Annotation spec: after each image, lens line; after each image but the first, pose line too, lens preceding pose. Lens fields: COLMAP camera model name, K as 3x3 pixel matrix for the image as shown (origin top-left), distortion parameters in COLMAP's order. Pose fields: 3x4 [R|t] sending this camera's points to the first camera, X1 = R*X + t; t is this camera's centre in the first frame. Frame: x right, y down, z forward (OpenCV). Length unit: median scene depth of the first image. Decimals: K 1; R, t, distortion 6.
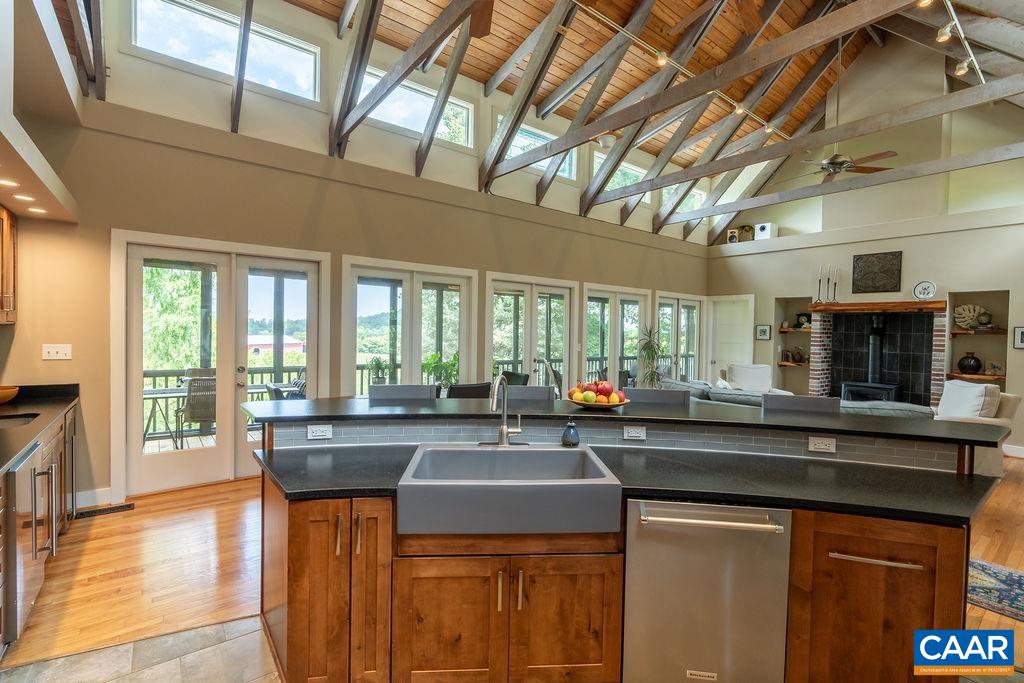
lens RADIAL K [[465.2, 0, 516.4], [0, 465.2, 340.1], [0, 0, 1]] dist [-0.005227, 0.001410]
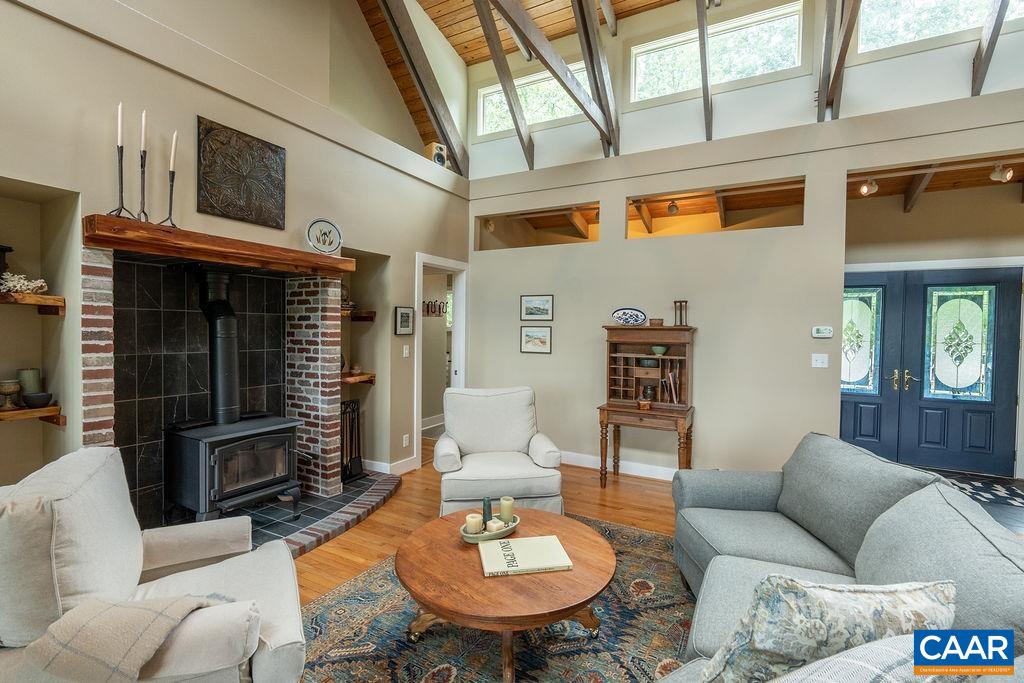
lens RADIAL K [[465.2, 0, 515.2], [0, 465.2, 339.1], [0, 0, 1]] dist [-0.005227, 0.001410]
pose [[-0.379101, -0.046469, 0.924188, 0.226279], [0.001176, 0.998713, 0.050699, -0.010395], [-0.925355, 0.020307, -0.378559, 0.825217]]
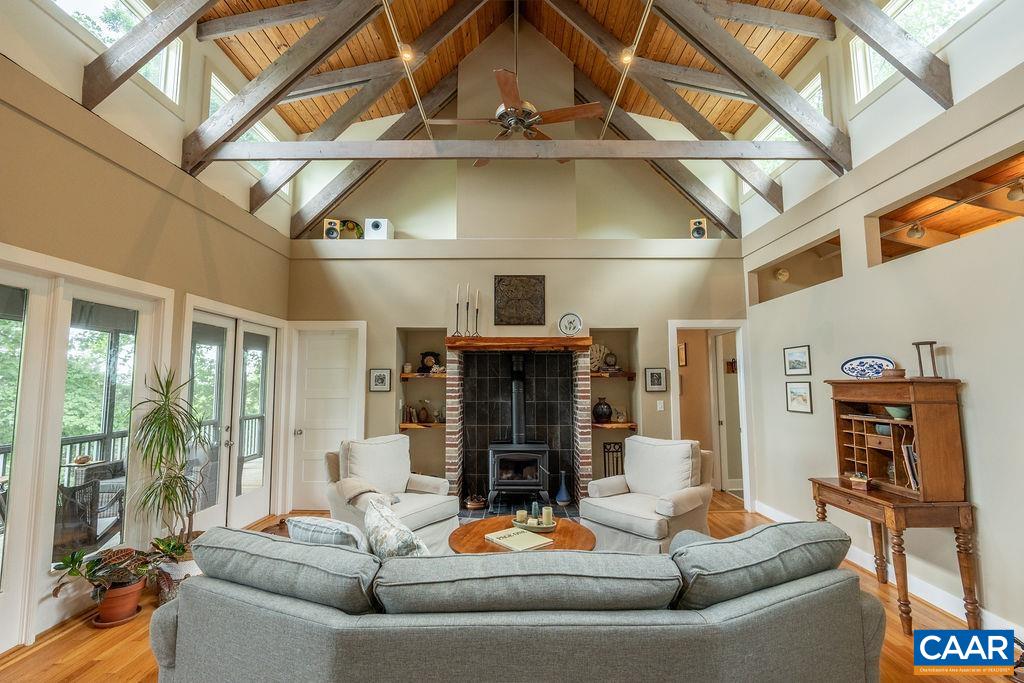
lens RADIAL K [[465.2, 0, 516.5], [0, 465.2, 339.5], [0, 0, 1]] dist [-0.005227, 0.001410]
pose [[0.622511, 0.051223, 0.780933, 0.148905], [0.035205, 0.995013, -0.093328, -0.005995], [-0.781819, 0.085591, 0.617603, 0.469123]]
